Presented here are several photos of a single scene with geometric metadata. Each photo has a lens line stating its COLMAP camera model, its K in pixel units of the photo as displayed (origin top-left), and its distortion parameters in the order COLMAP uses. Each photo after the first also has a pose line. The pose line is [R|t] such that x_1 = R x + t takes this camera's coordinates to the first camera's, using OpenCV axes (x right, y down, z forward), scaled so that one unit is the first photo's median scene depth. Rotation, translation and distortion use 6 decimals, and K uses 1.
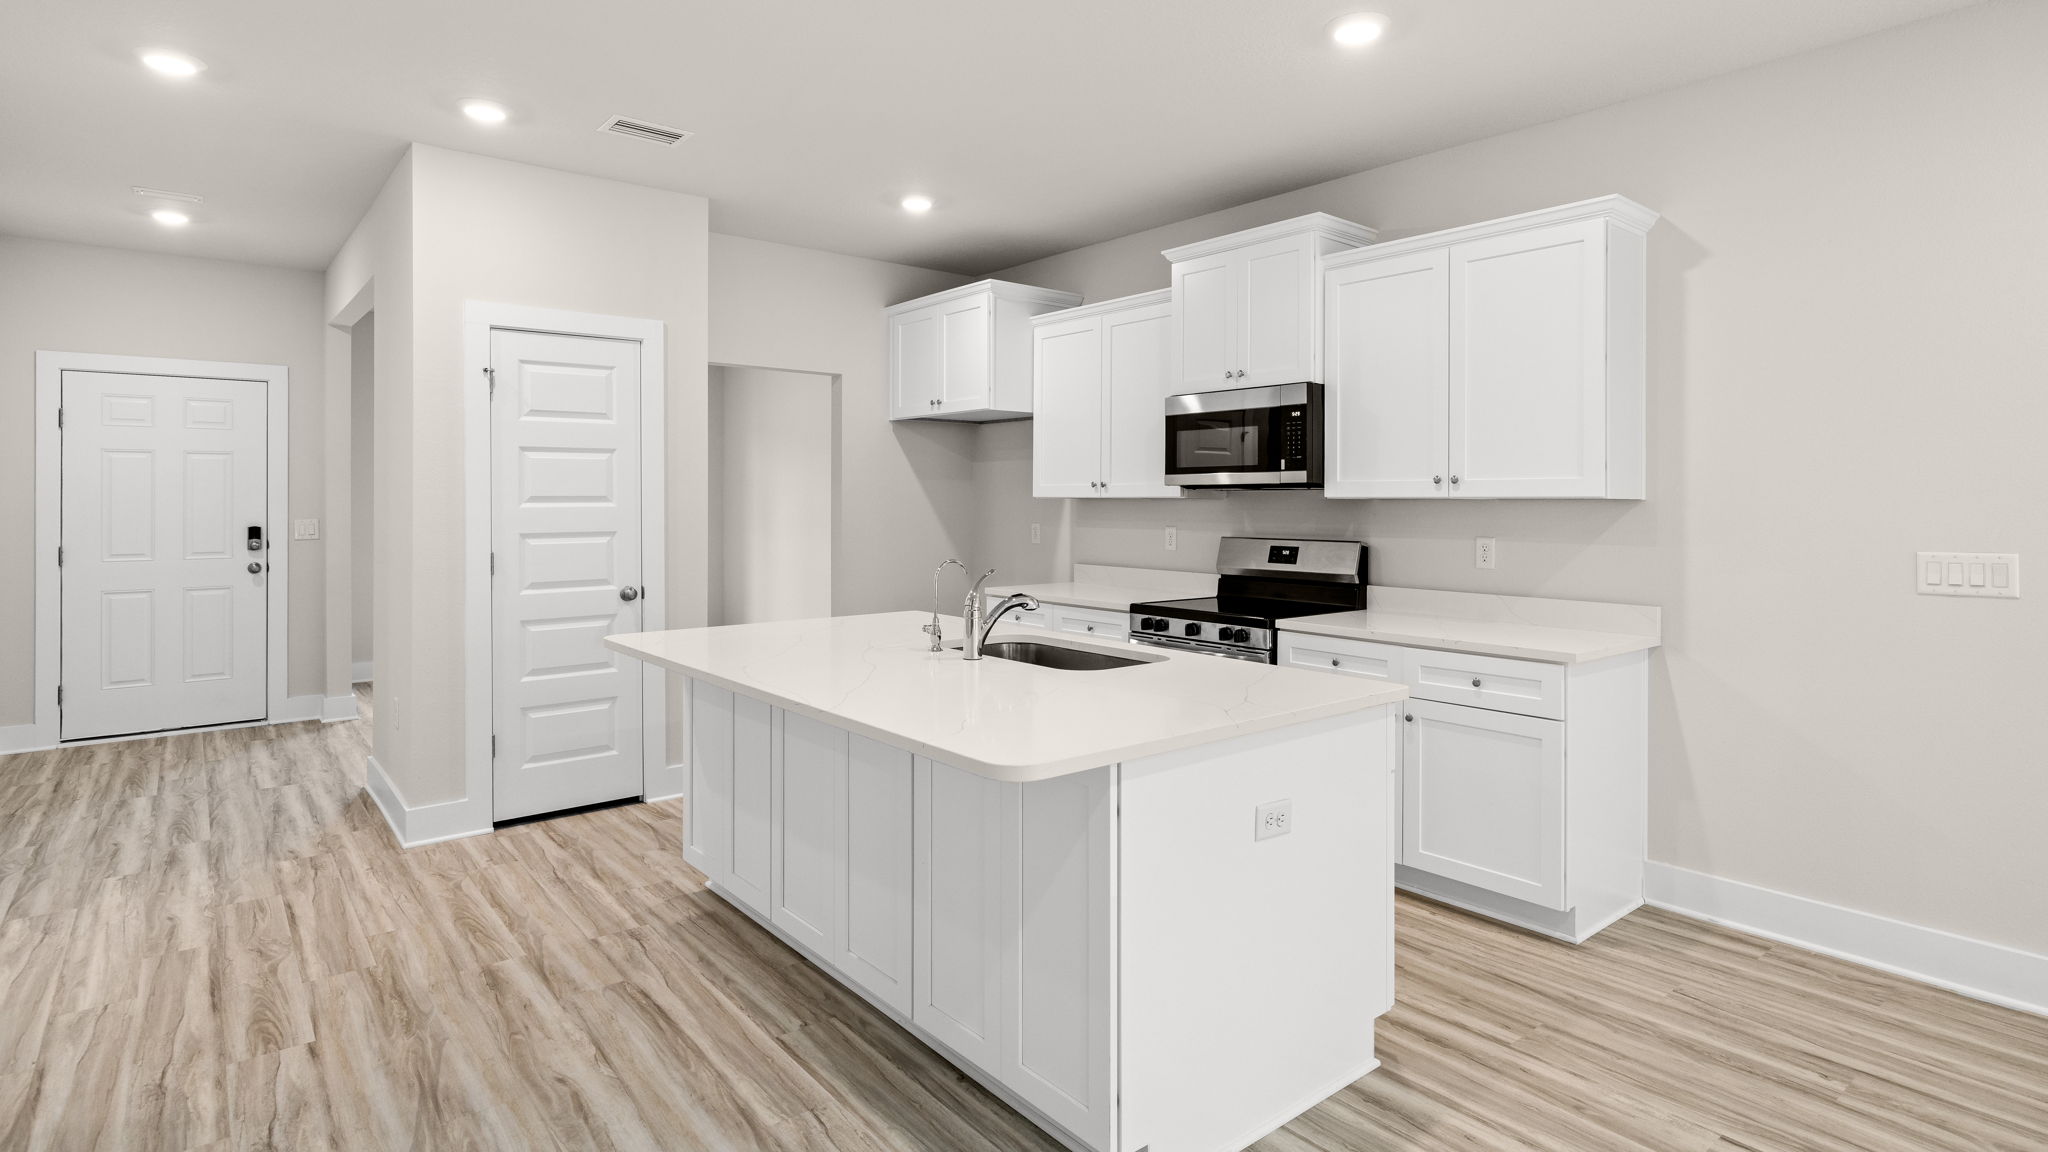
lens RADIAL K [[1043.9, 0, 1025.4], [0, 1043.9, 504.5], [0, 0, 1]] dist [-0.000631, 0.001076]
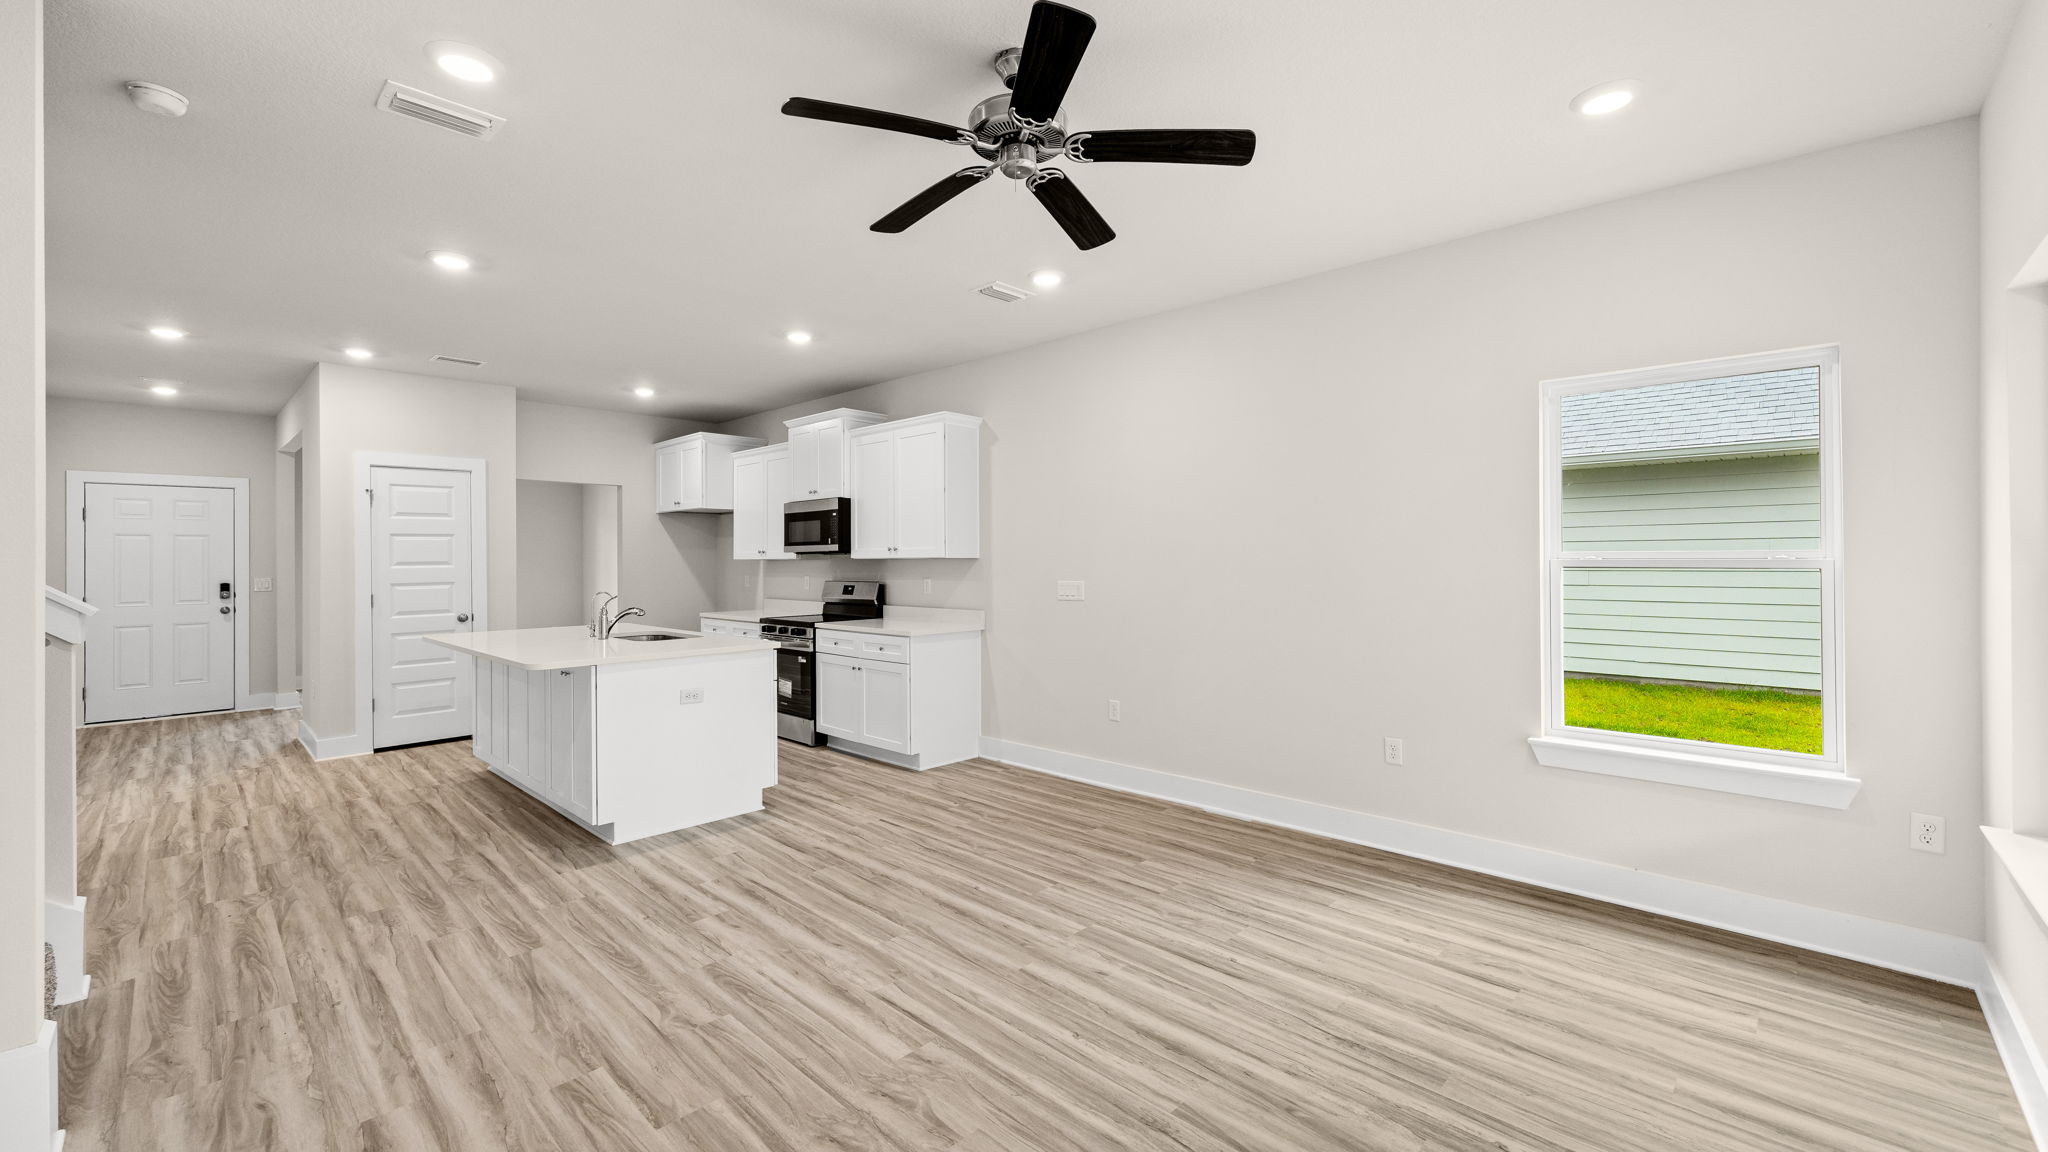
lens RADIAL K [[825.2, 0, 1018.8], [0, 825.2, 557.2], [0, 0, 1]] dist [0.000676, 0.000617]
pose [[0.992636, -0.009277, 0.120781, 0.408939], [0.010127, 0.999928, -0.006427, 0.003663], [-0.120713, 0.007603, 0.992658, -0.518130]]
